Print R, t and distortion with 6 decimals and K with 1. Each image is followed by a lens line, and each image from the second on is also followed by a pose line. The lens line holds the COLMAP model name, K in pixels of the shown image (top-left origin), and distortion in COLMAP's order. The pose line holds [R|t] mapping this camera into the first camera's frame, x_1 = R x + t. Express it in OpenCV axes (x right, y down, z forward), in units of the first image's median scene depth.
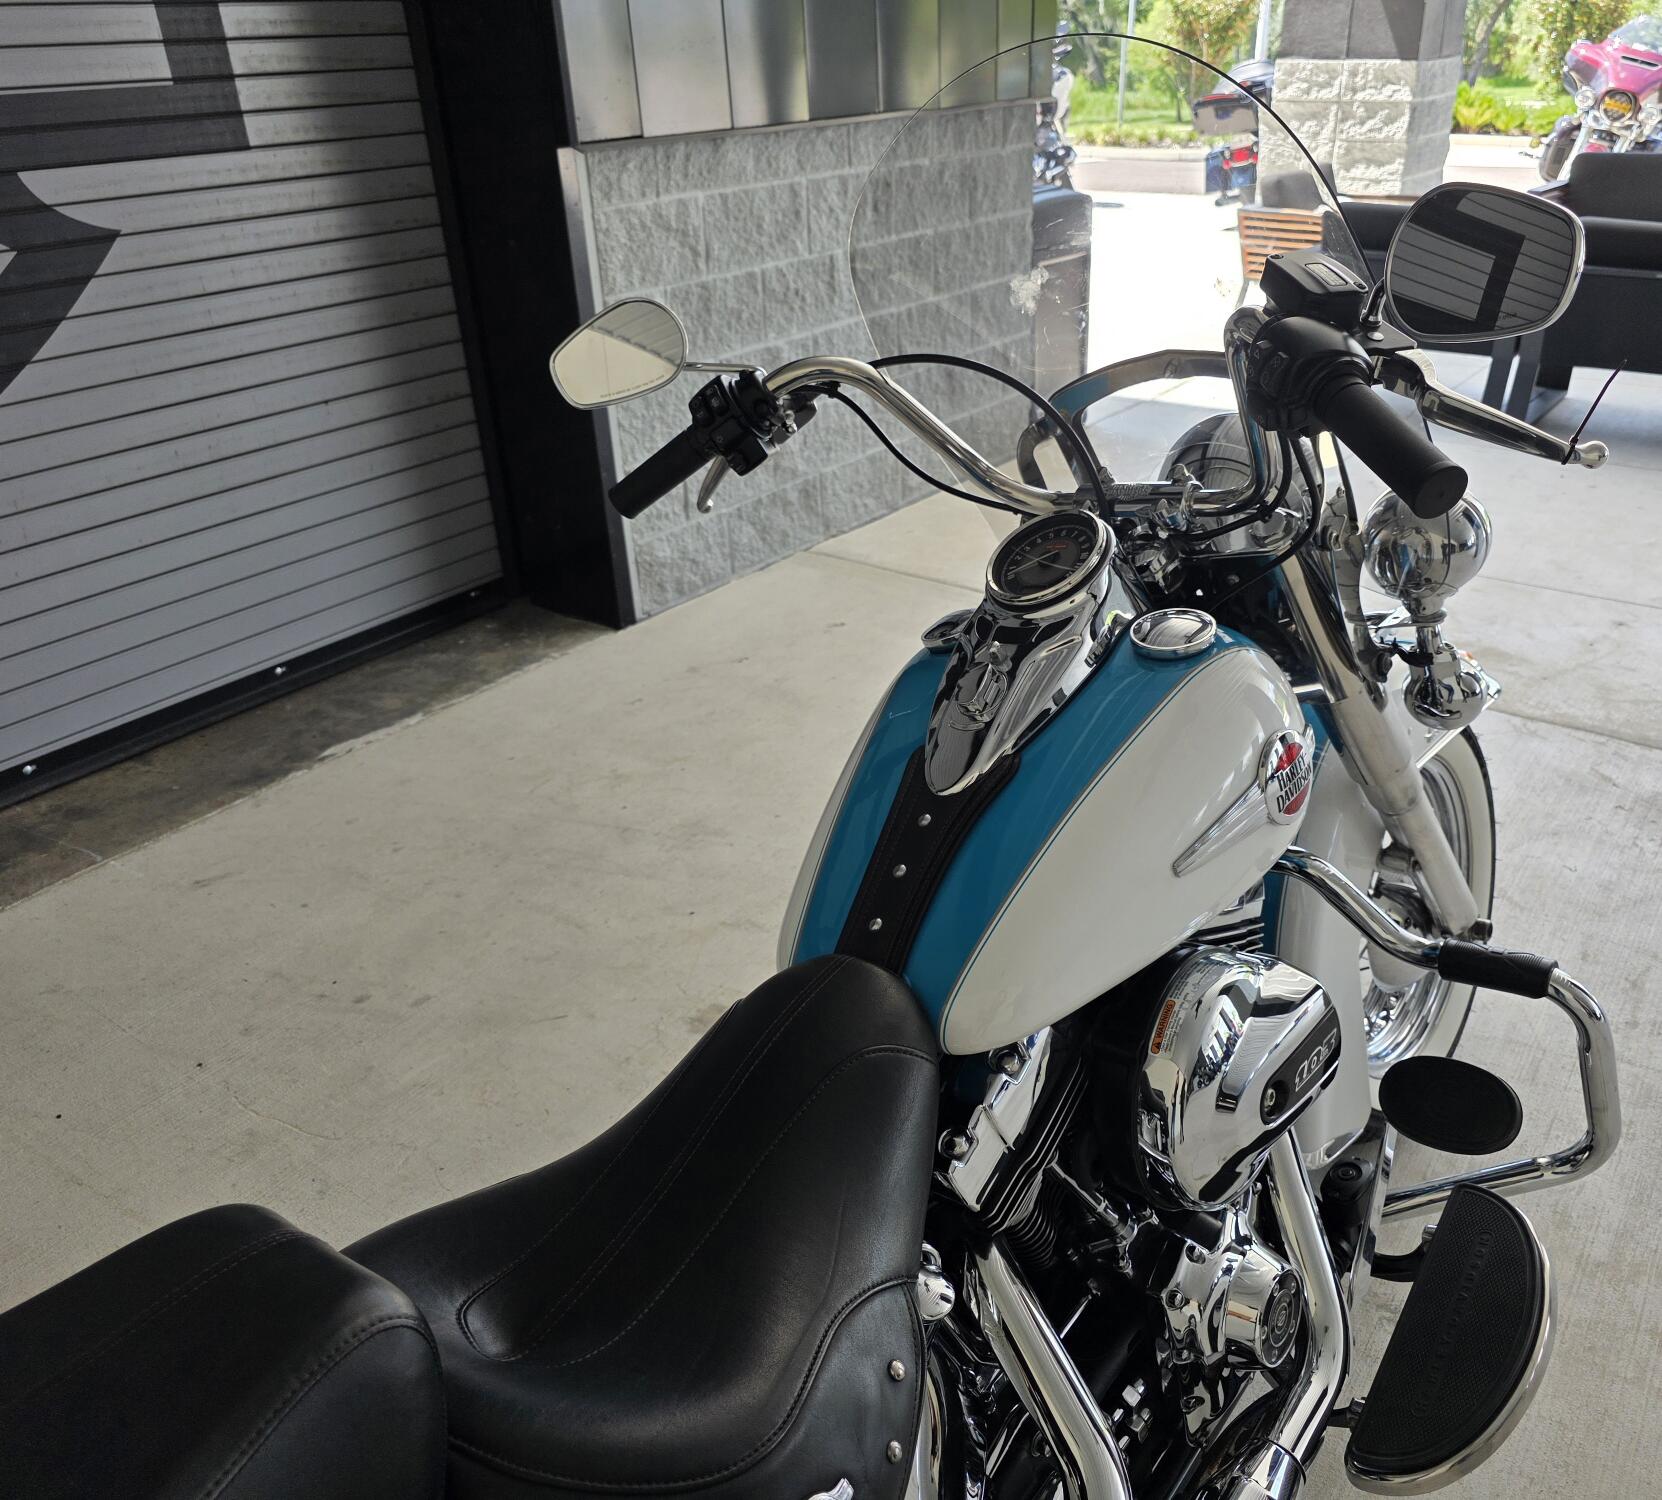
lens RADIAL K [[1281.5, 0, 838.0], [0, 1281.5, 749.8], [0, 0, 1]] dist [0.017755, -0.020391]
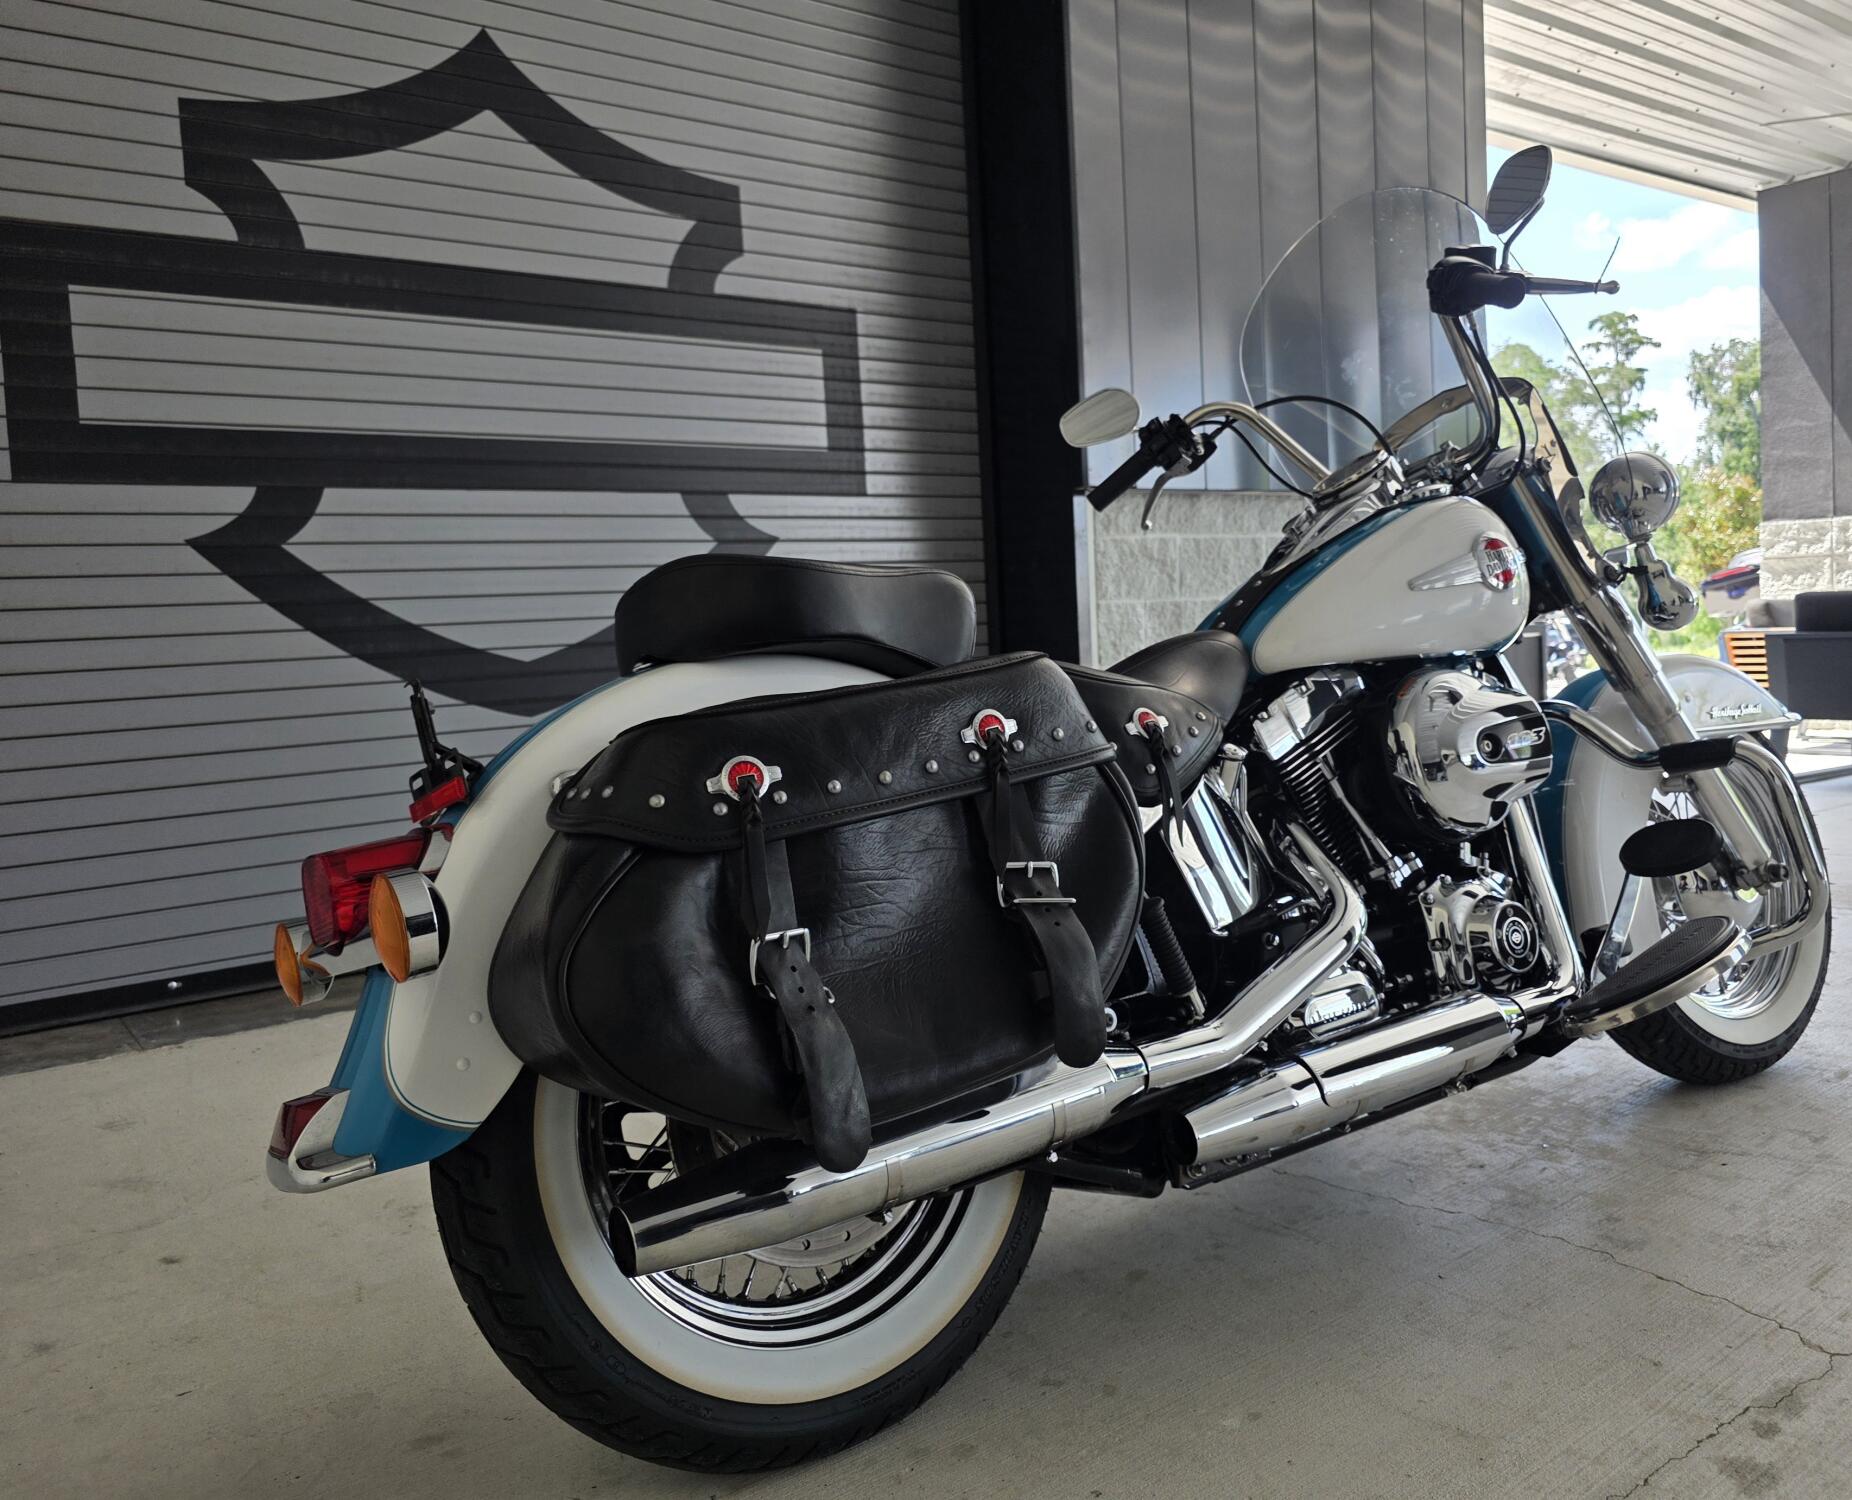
lens RADIAL K [[1285.3, 0, 921.0], [0, 1285.3, 751.1], [0, 0, 1]] dist [0.019697, -0.011963]
pose [[0.952151, 0.024859, -0.304615, 0.048070], [-0.134403, 0.929196, -0.344283, 0.258049], [0.274489, 0.368750, 0.888076, -0.152035]]
